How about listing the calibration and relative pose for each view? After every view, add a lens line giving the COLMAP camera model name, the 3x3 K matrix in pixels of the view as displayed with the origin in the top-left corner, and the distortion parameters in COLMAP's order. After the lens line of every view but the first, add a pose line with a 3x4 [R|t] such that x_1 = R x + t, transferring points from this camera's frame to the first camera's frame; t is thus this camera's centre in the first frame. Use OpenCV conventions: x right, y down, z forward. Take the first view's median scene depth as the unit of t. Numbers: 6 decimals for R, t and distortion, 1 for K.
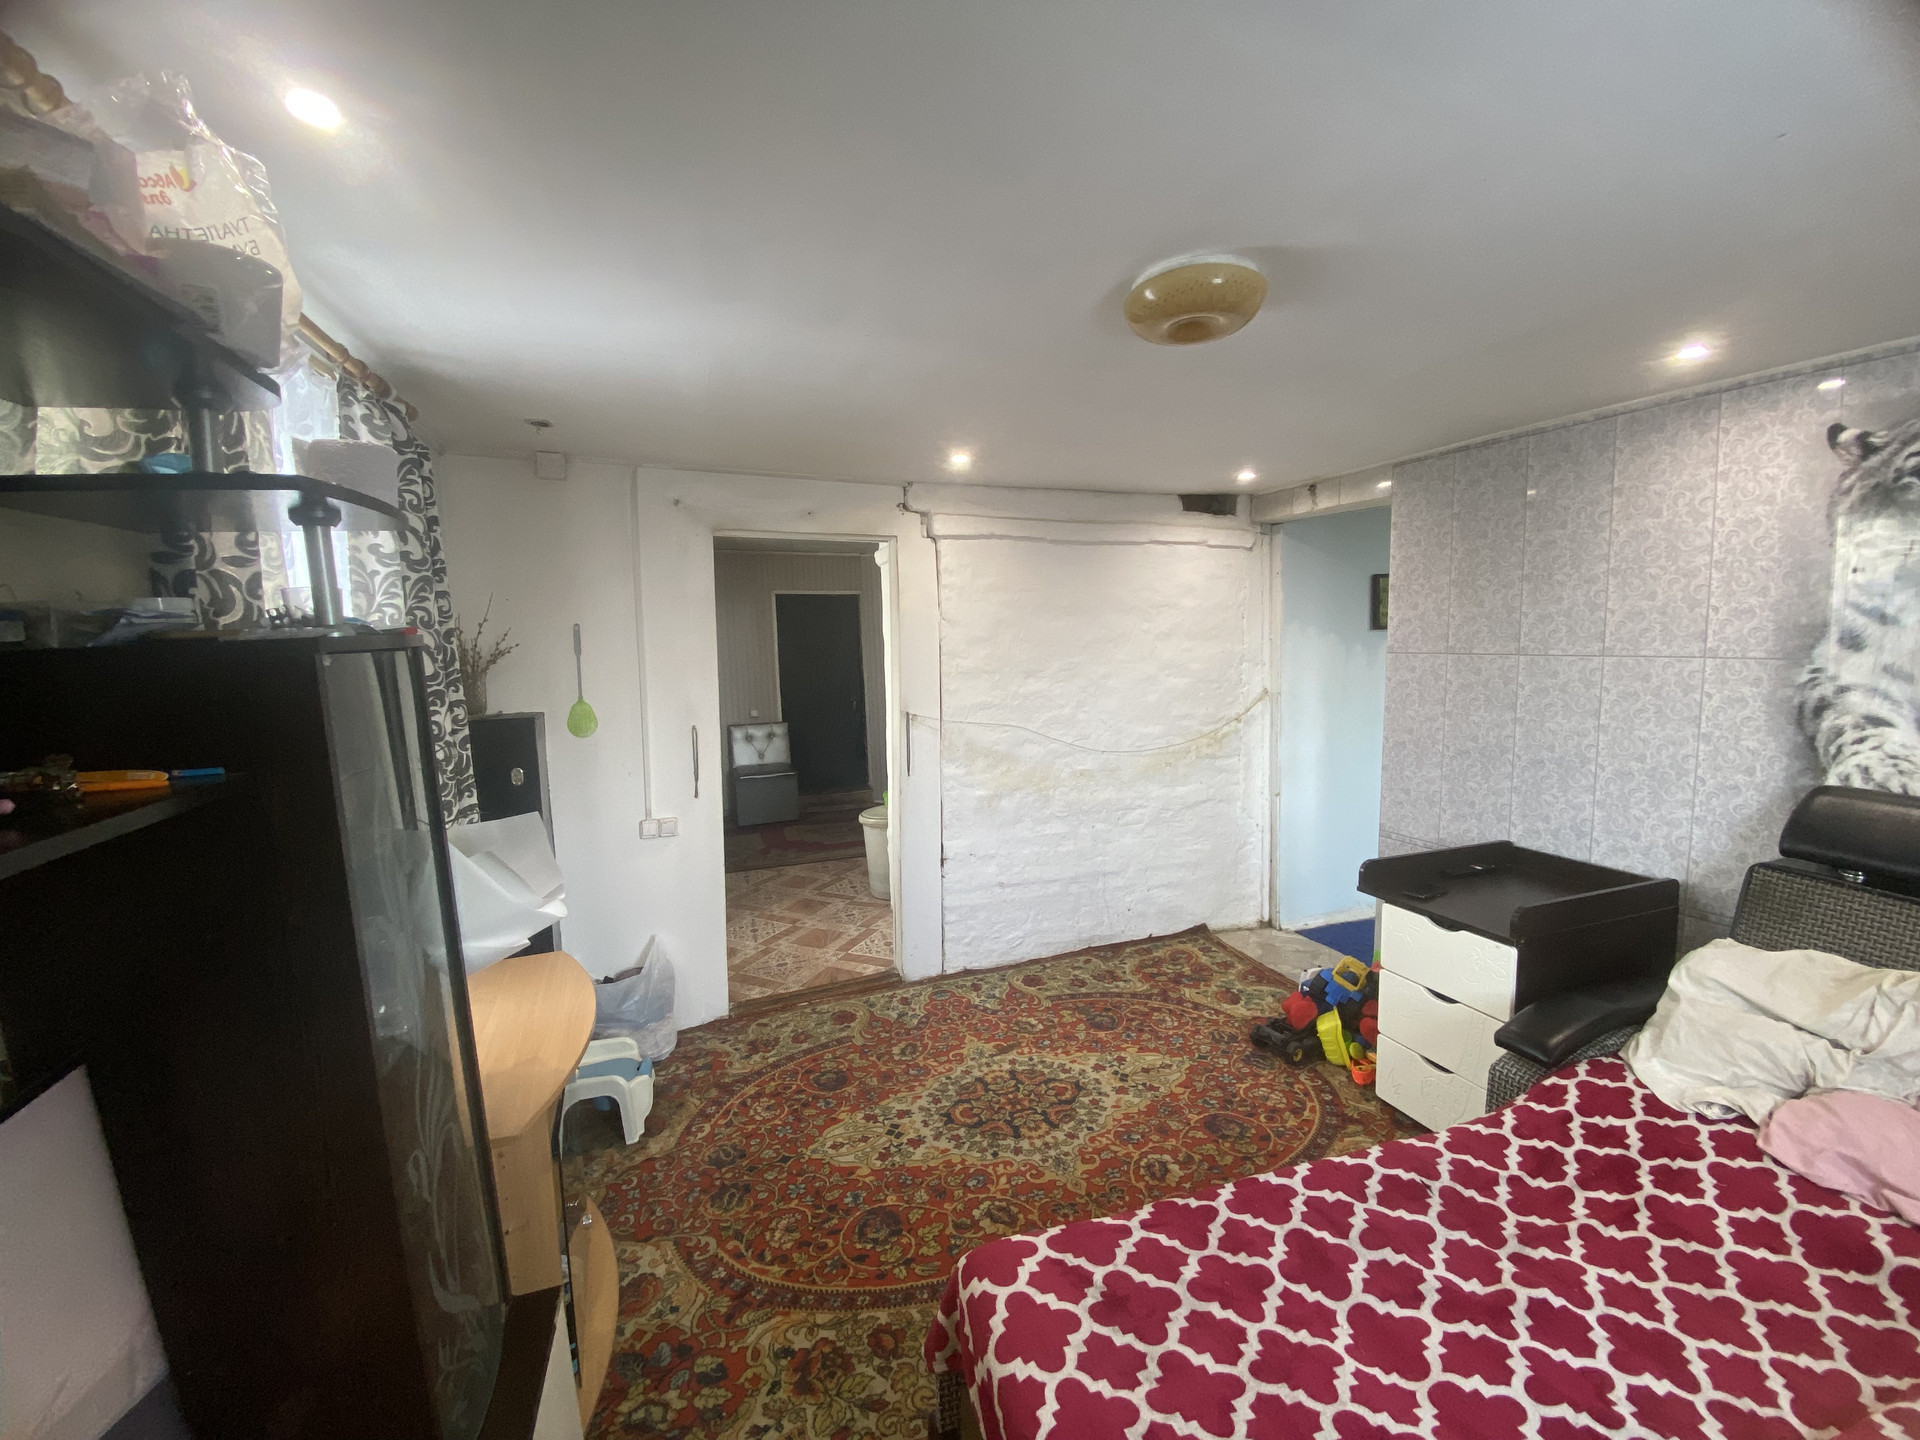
lens RADIAL K [[770.9, 0, 960.0], [0, 770.9, 720.0], [0, 0, 1]] dist [0.013254, -0.018736]
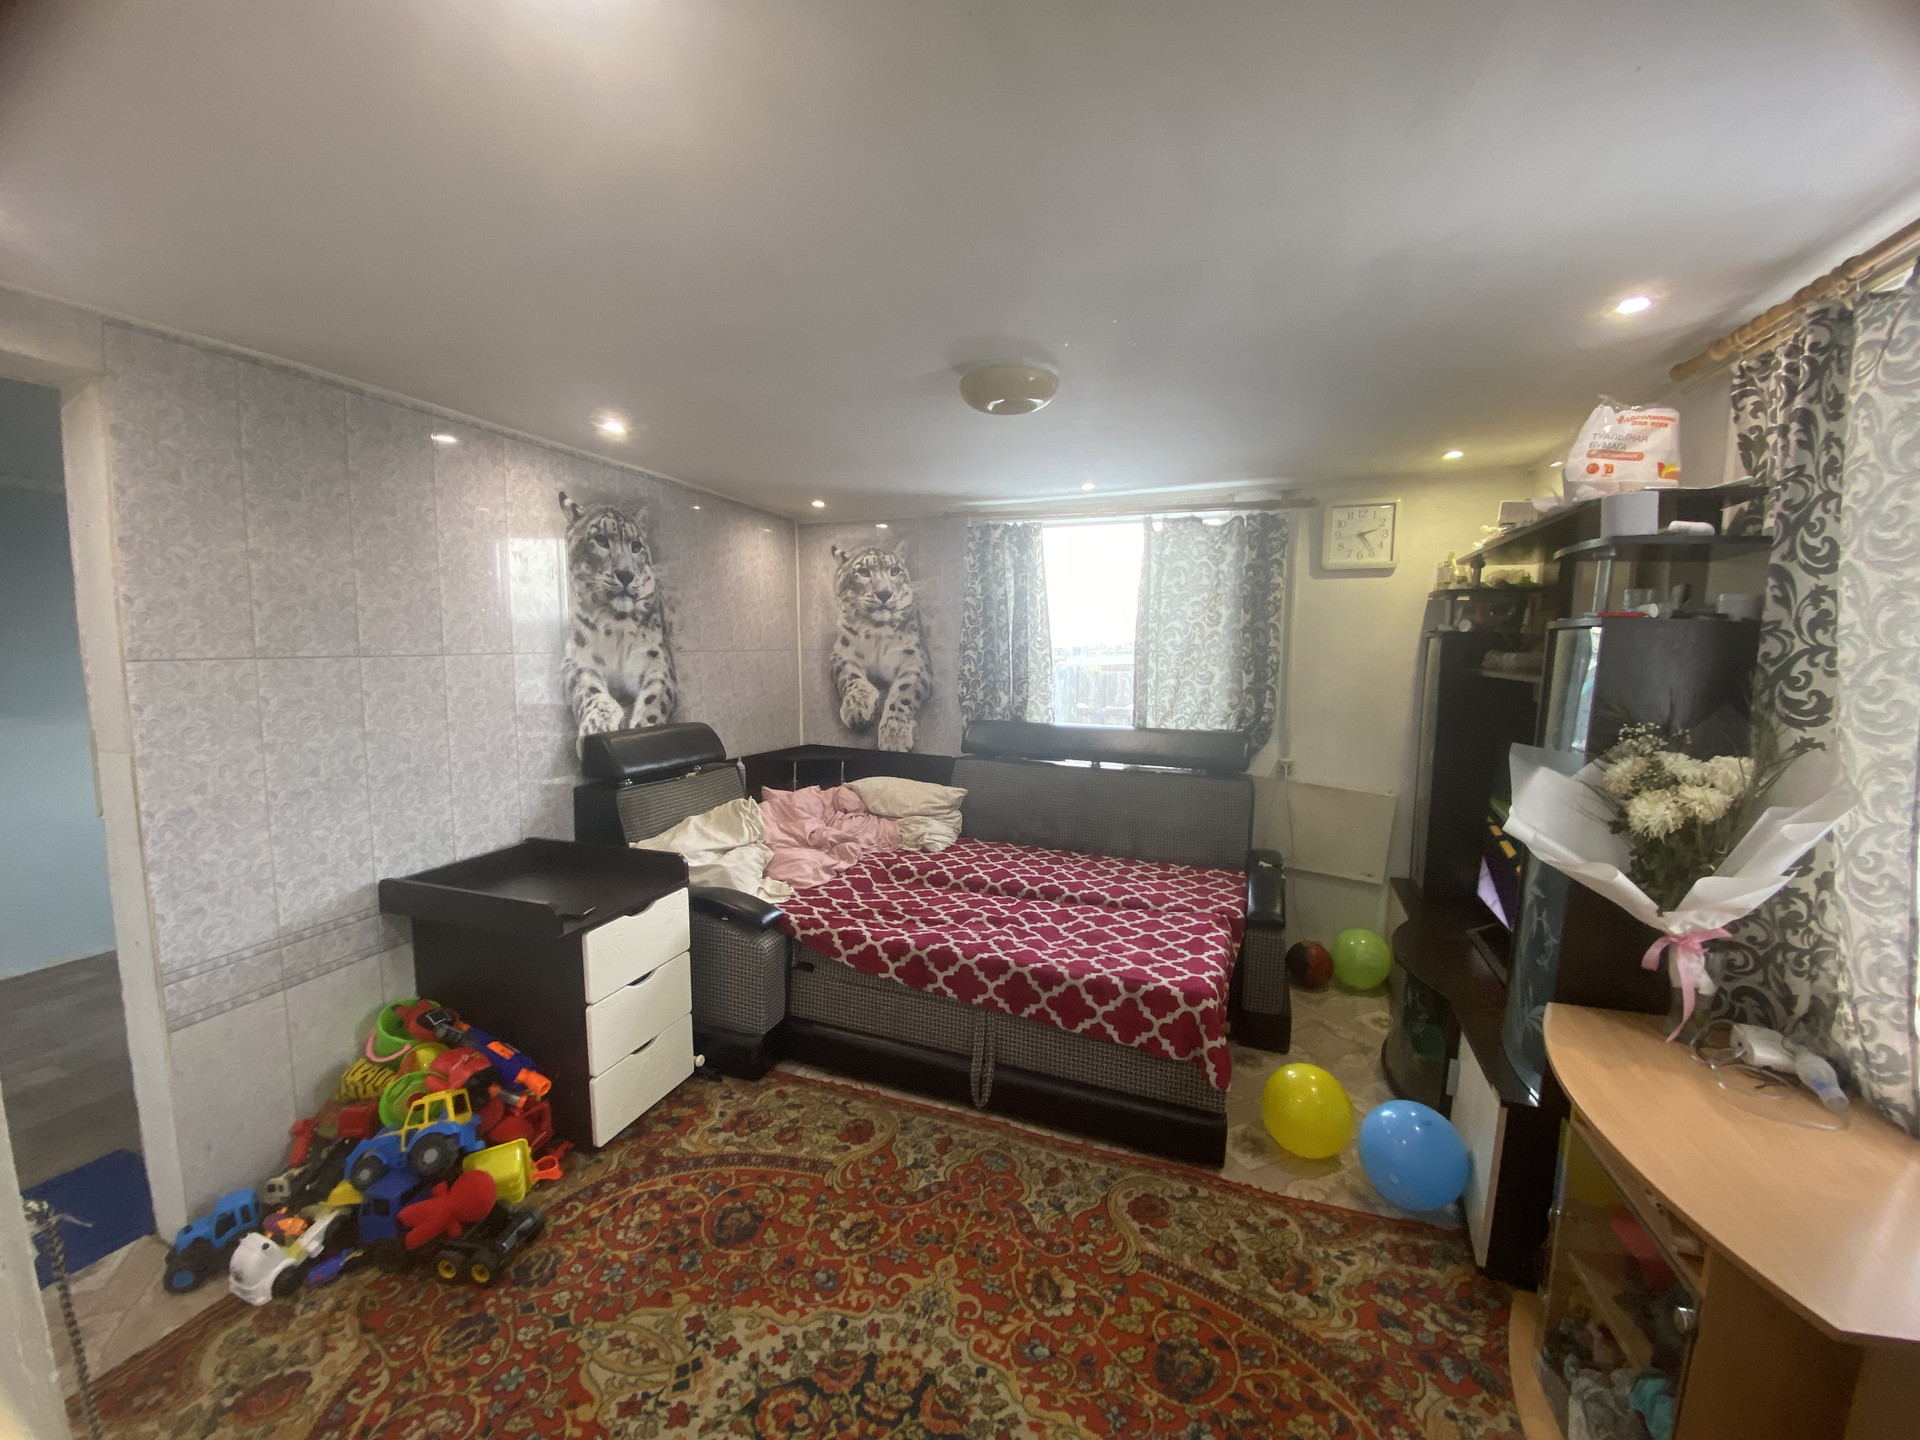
lens RADIAL K [[782.1, 0, 960.2], [0, 782.1, 718.3], [0, 0, 1]] dist [0.054182, -0.038900]
pose [[-0.774355, -0.050258, 0.630752, -0.326890], [0.075338, 0.982427, 0.170770, -0.122324], [-0.628250, 0.179756, -0.756961, 1.313732]]
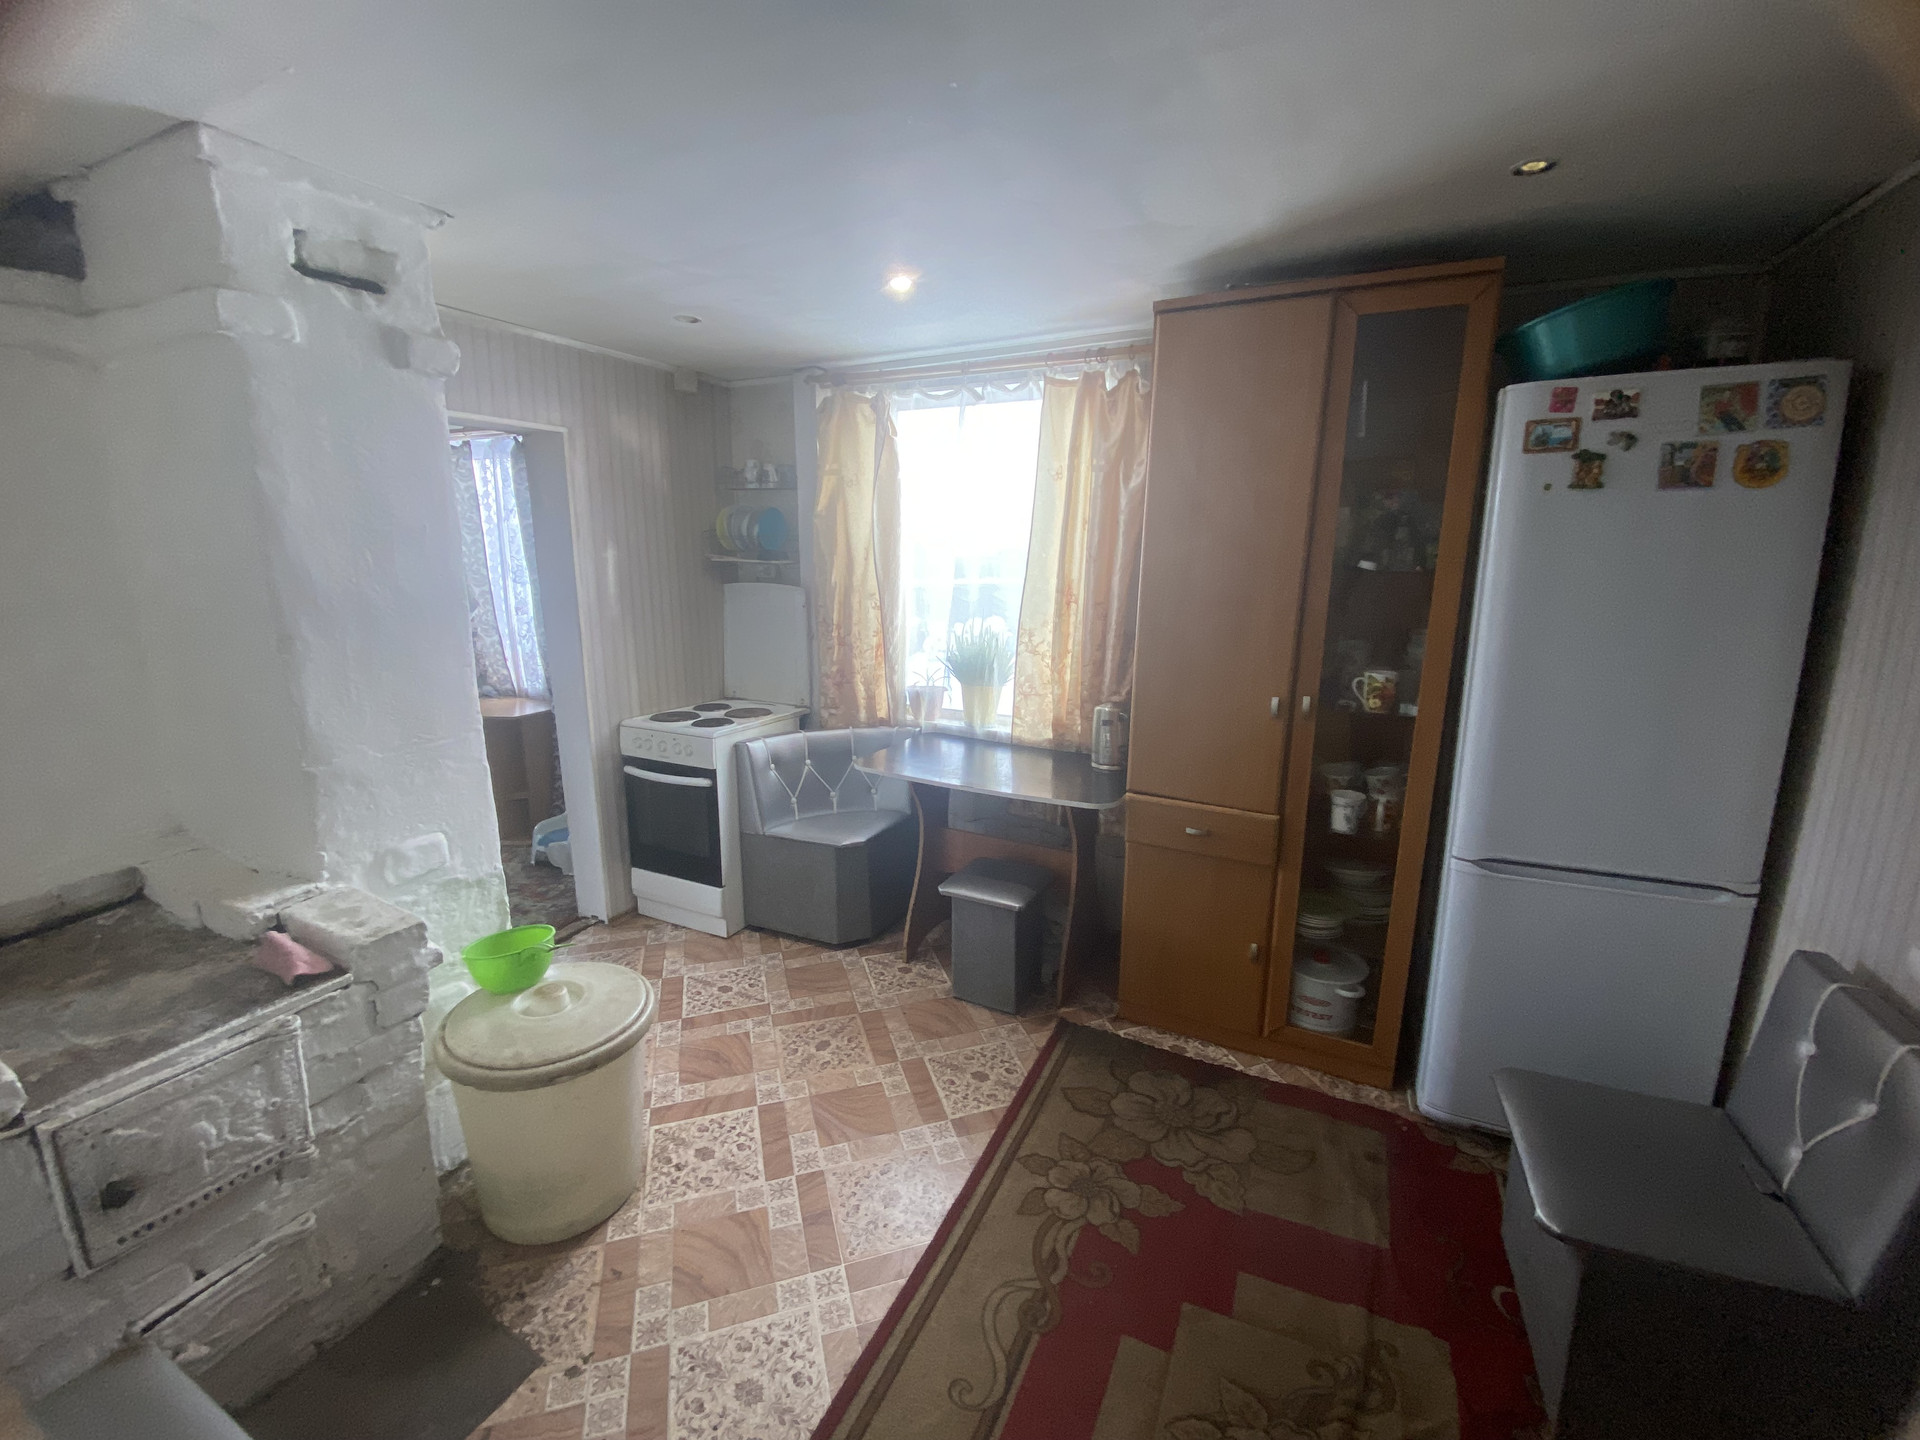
lens RADIAL K [[777.5, 0, 969.1], [0, 777.5, 721.6], [0, 0, 1]] dist [0.038907, -0.028649]
pose [[-0.698964, 0.170374, -0.694566, 0.037290], [-0.066318, 0.951582, 0.300157, -0.286668], [0.712075, 0.255861, -0.653823, 2.560486]]
